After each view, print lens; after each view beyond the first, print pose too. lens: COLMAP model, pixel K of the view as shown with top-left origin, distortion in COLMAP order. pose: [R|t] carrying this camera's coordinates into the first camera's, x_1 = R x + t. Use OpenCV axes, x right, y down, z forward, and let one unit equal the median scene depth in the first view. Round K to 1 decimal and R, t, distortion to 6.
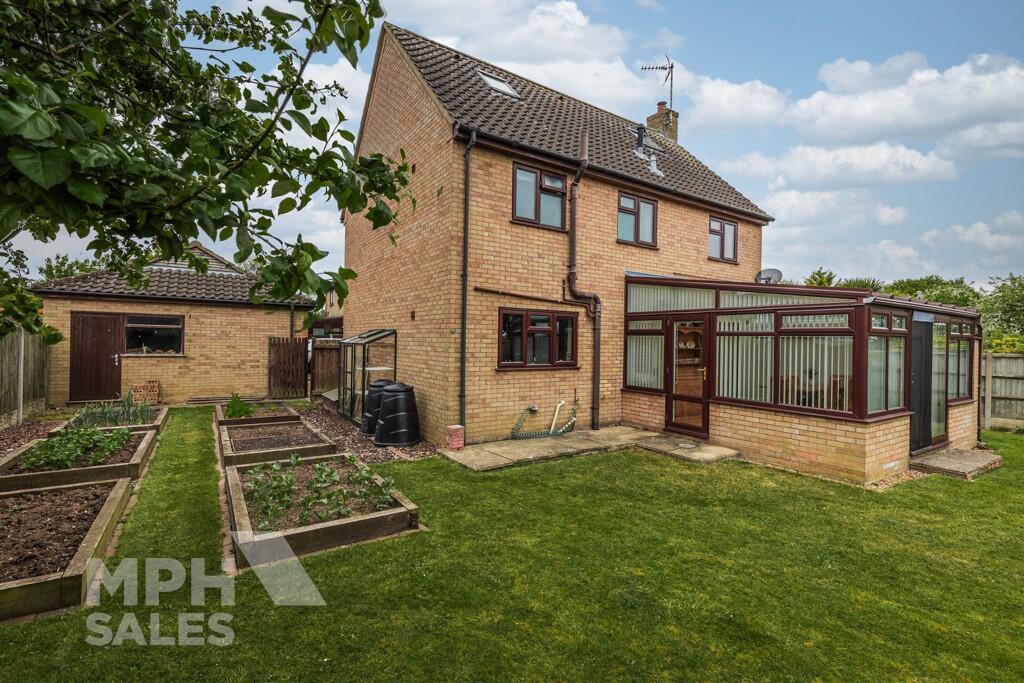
lens RADIAL K [[460.6, 0, 515.7], [0, 460.6, 338.8], [0, 0, 1]] dist [0.000695, 0.000747]
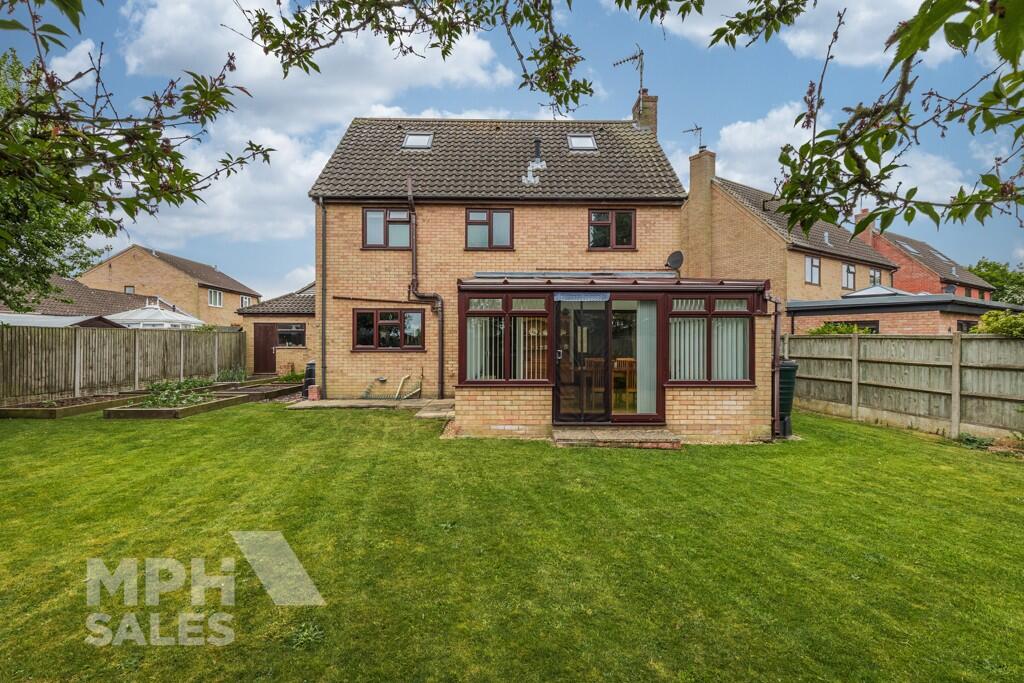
lens RADIAL K [[460.6, 0, 515.7], [0, 460.6, 338.8], [0, 0, 1]] dist [0.000695, 0.000747]
pose [[0.845919, -0.018268, -0.532998, 1.074554], [0.015276, 0.999833, -0.010023, 0.046236], [0.533092, 0.000336, 0.846057, 0.028952]]
